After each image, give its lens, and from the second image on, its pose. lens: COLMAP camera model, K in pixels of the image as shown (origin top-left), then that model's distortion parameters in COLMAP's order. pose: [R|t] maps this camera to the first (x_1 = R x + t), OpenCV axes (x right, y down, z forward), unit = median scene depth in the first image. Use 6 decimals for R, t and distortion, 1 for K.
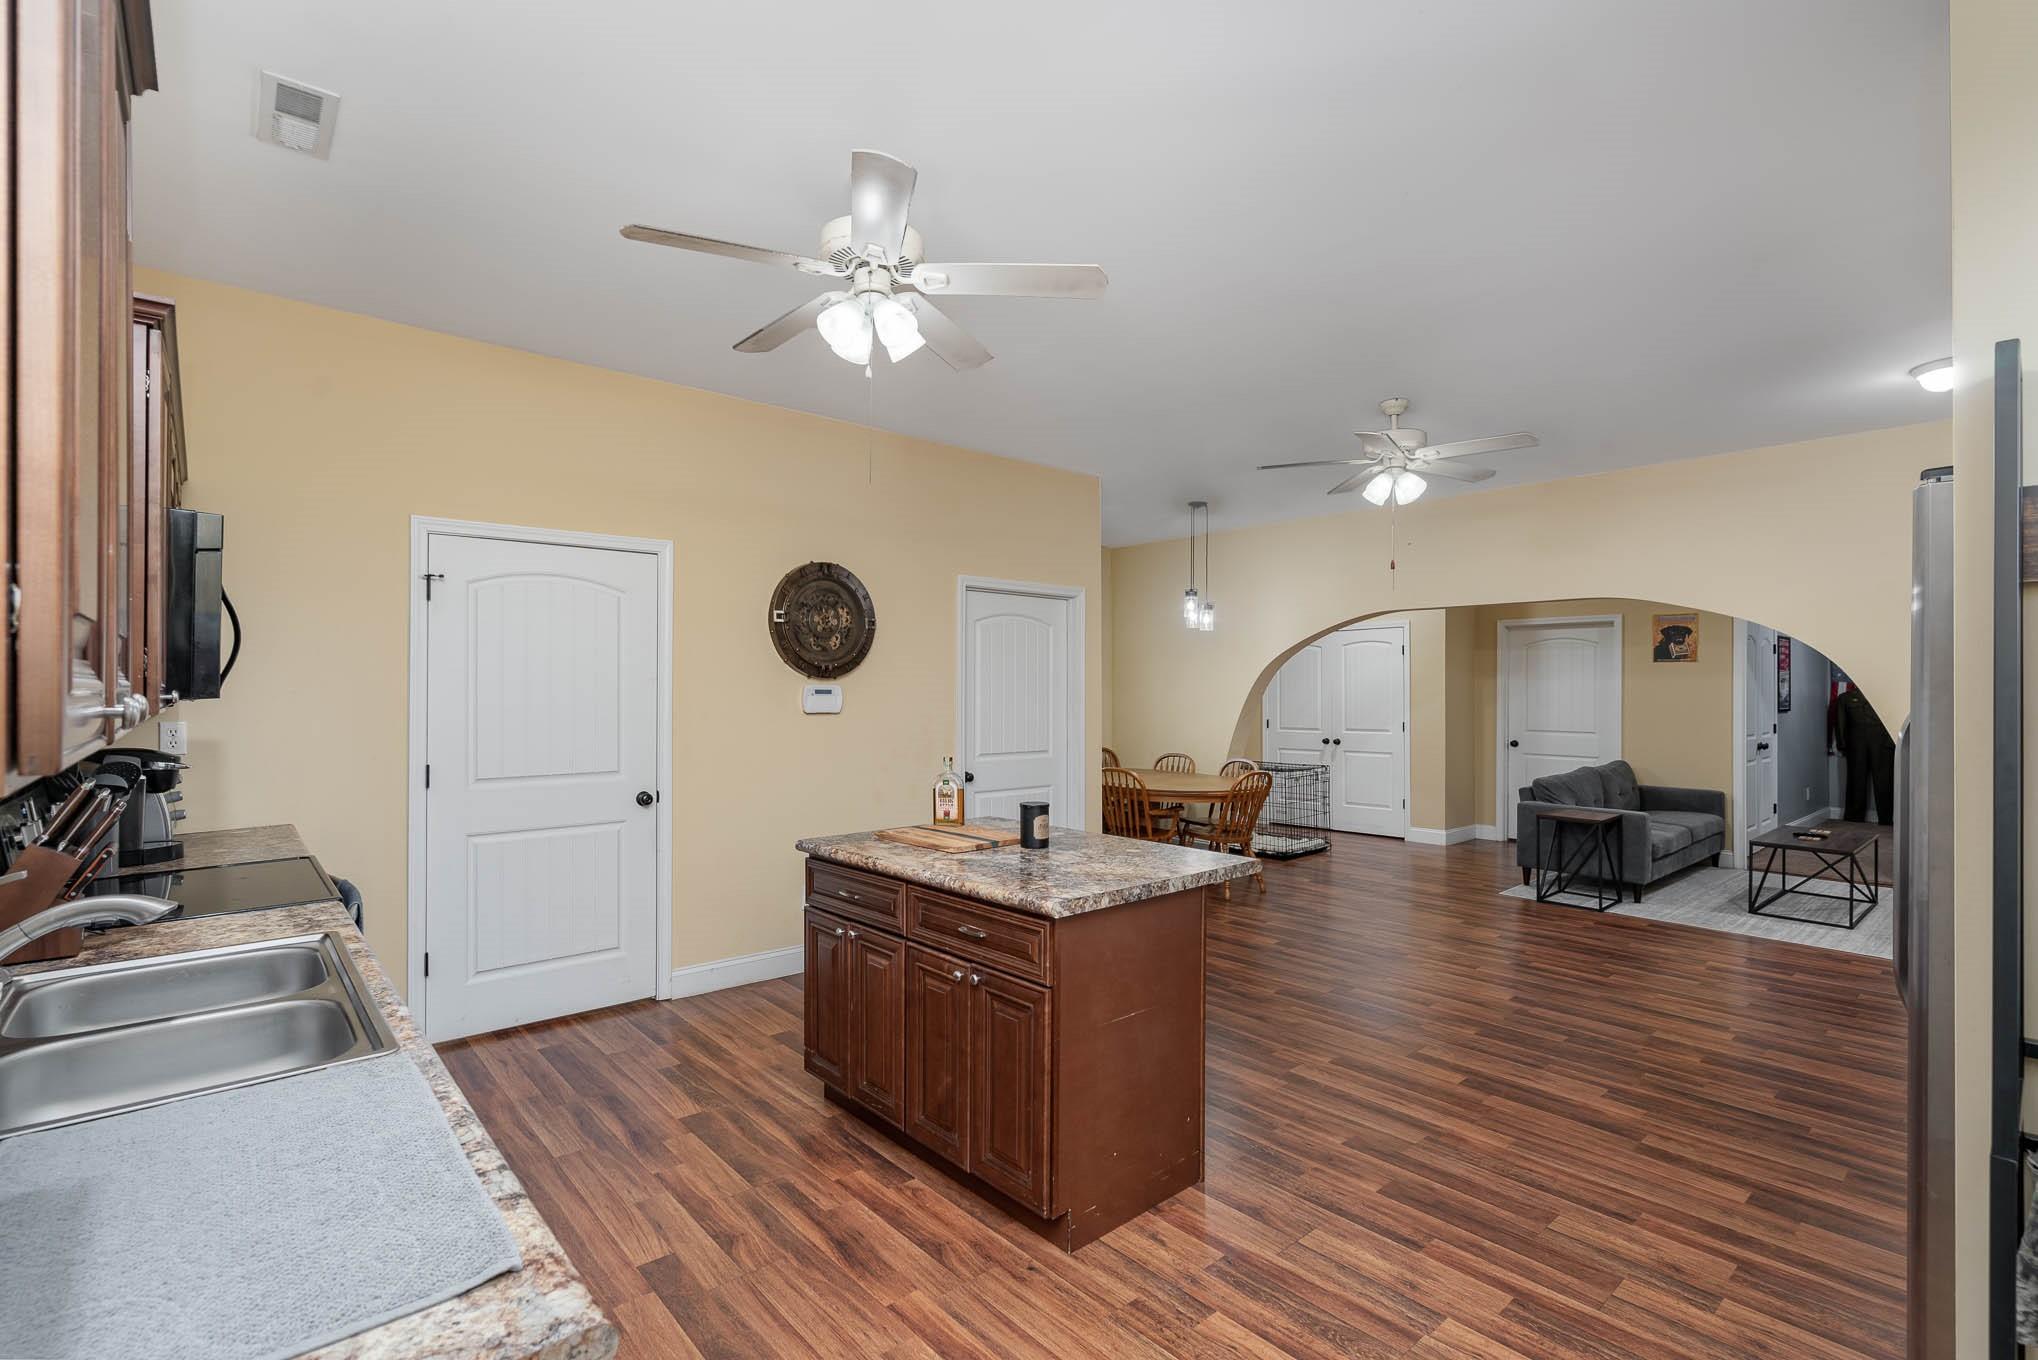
lens RADIAL K [[923.8, 0, 1006.2], [0, 923.8, 684.8], [0, 0, 1]] dist [0.001739, 0.000475]
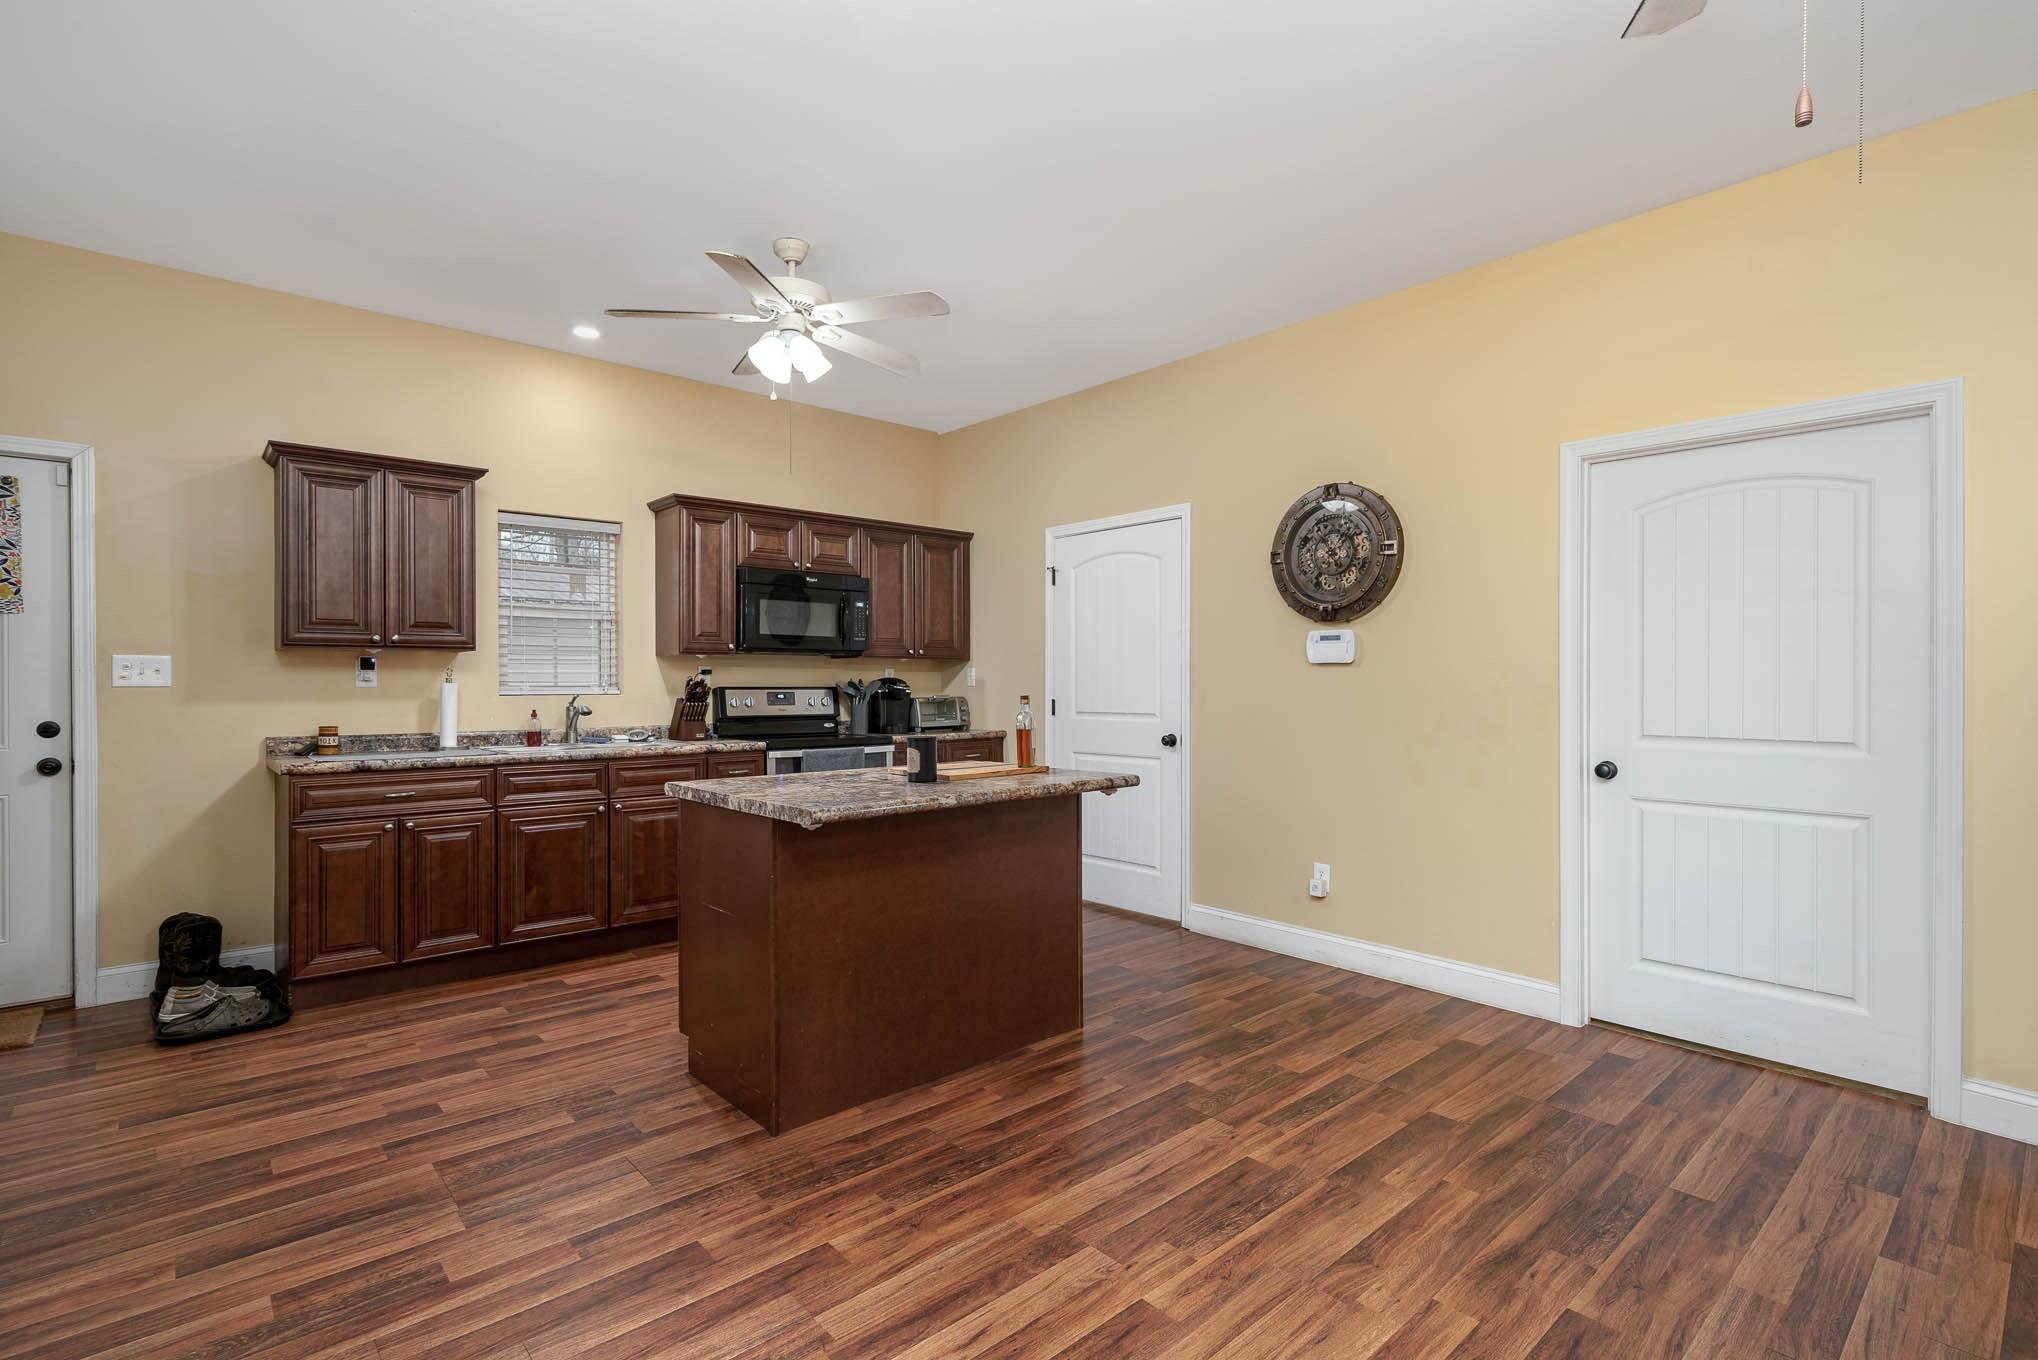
lens RADIAL K [[956.6, 0, 1008.5], [0, 956.6, 684.4], [0, 0, 1]] dist [-0.000832, 0.001310]
pose [[0.013760, 0.000518, -0.999905, 0.787770], [0.004362, 0.999990, 0.000578, 0.056406], [0.999896, -0.004369, 0.013758, 0.821150]]
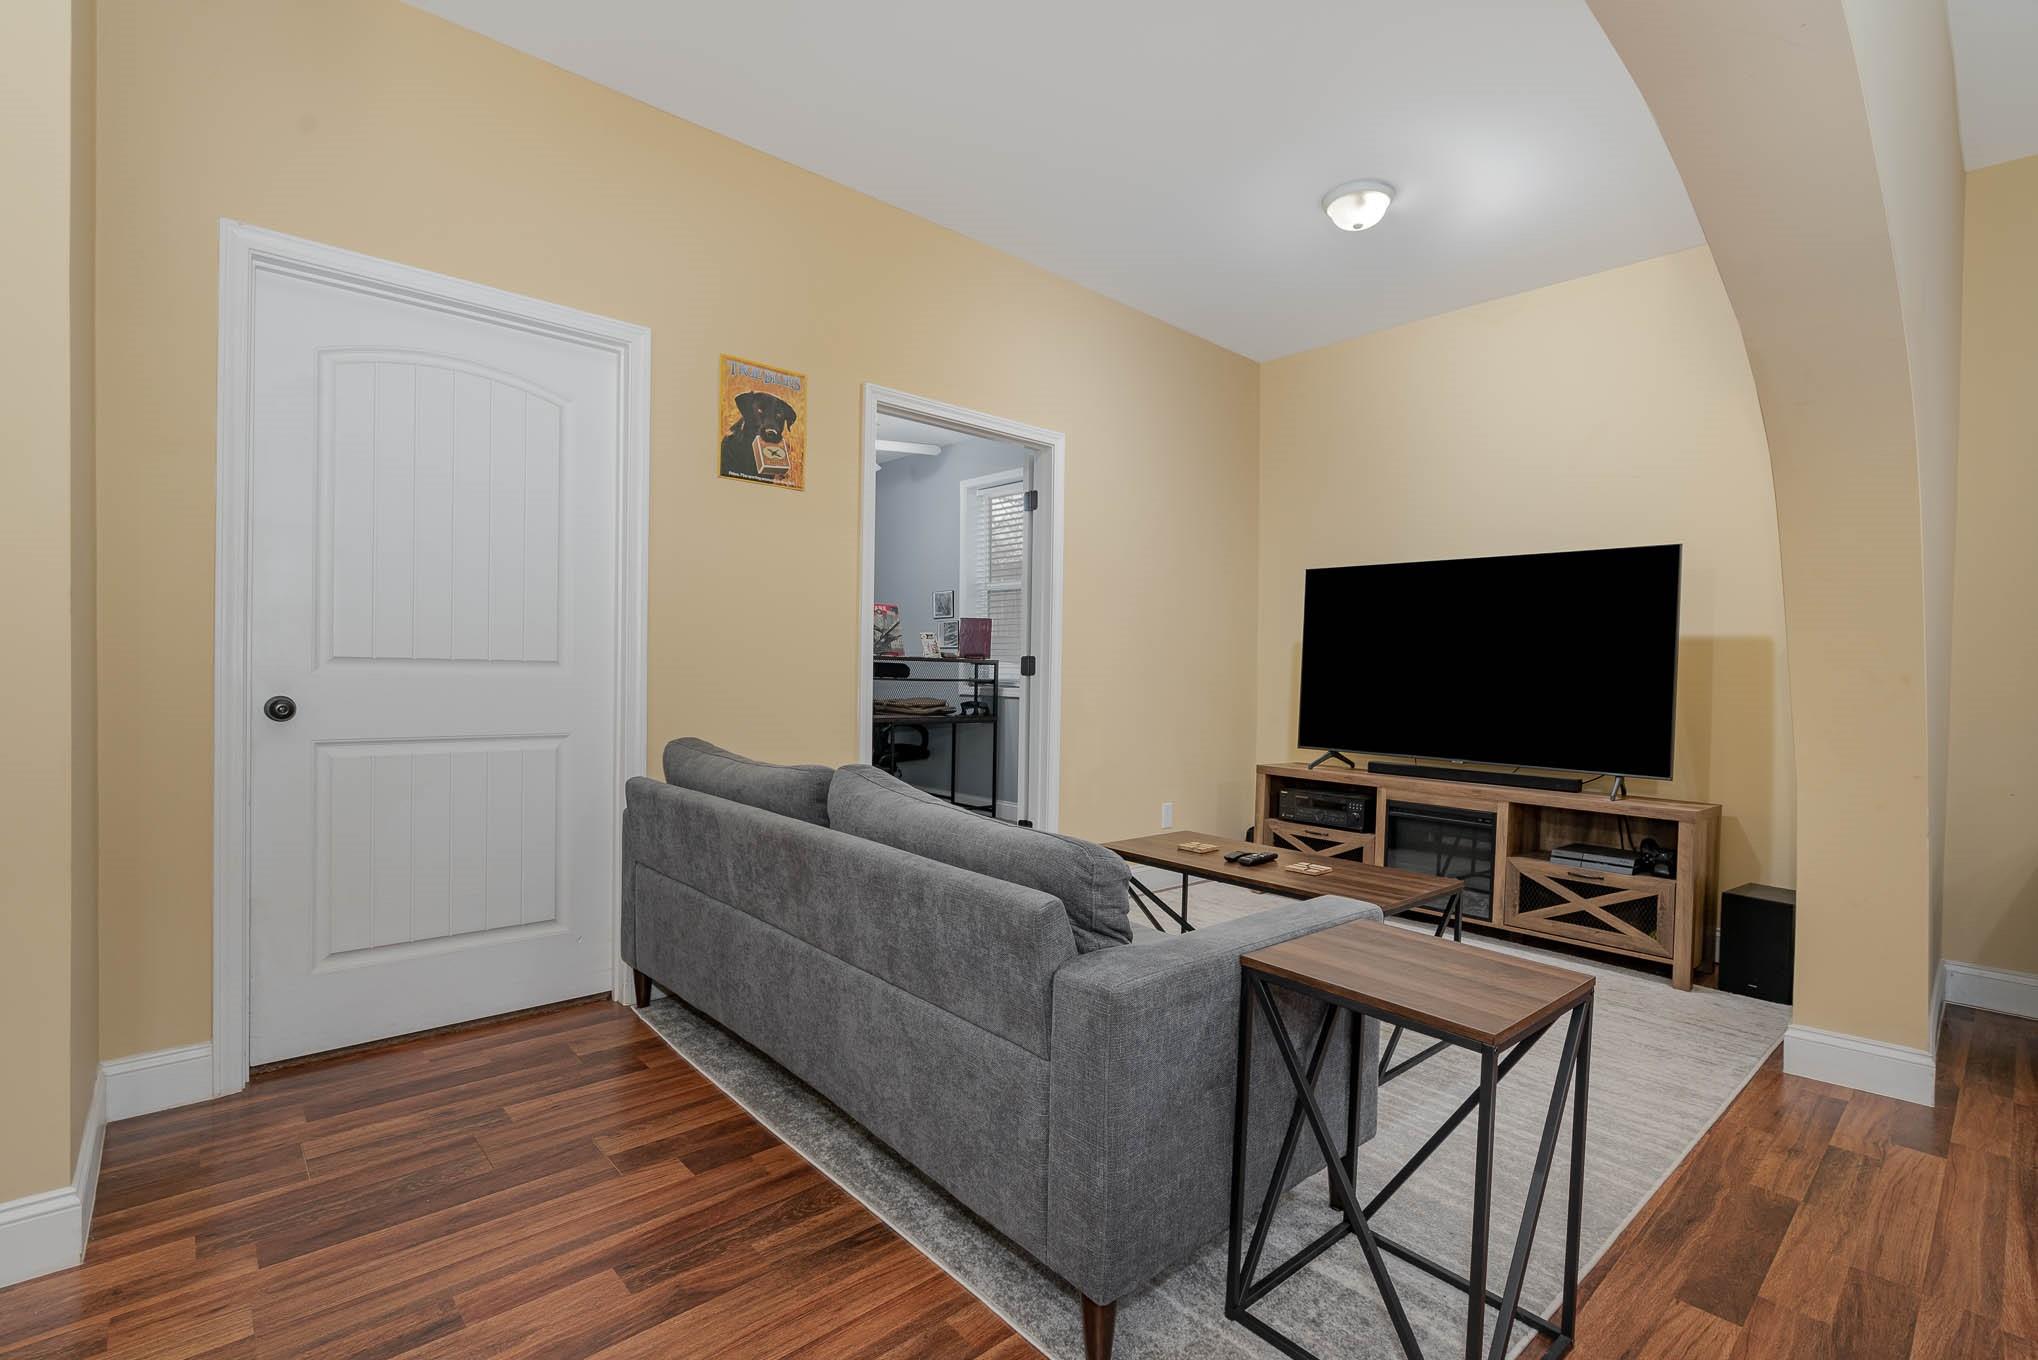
lens RADIAL K [[930.5, 0, 997.4], [0, 930.5, 681.2], [0, 0, 1]] dist [0.005198, 0.000367]
pose [[-0.014953, -0.015991, 0.999760, 0.605089], [-0.022192, 0.999631, 0.015657, 0.102572], [-0.999642, -0.021952, -0.015302, 1.746740]]
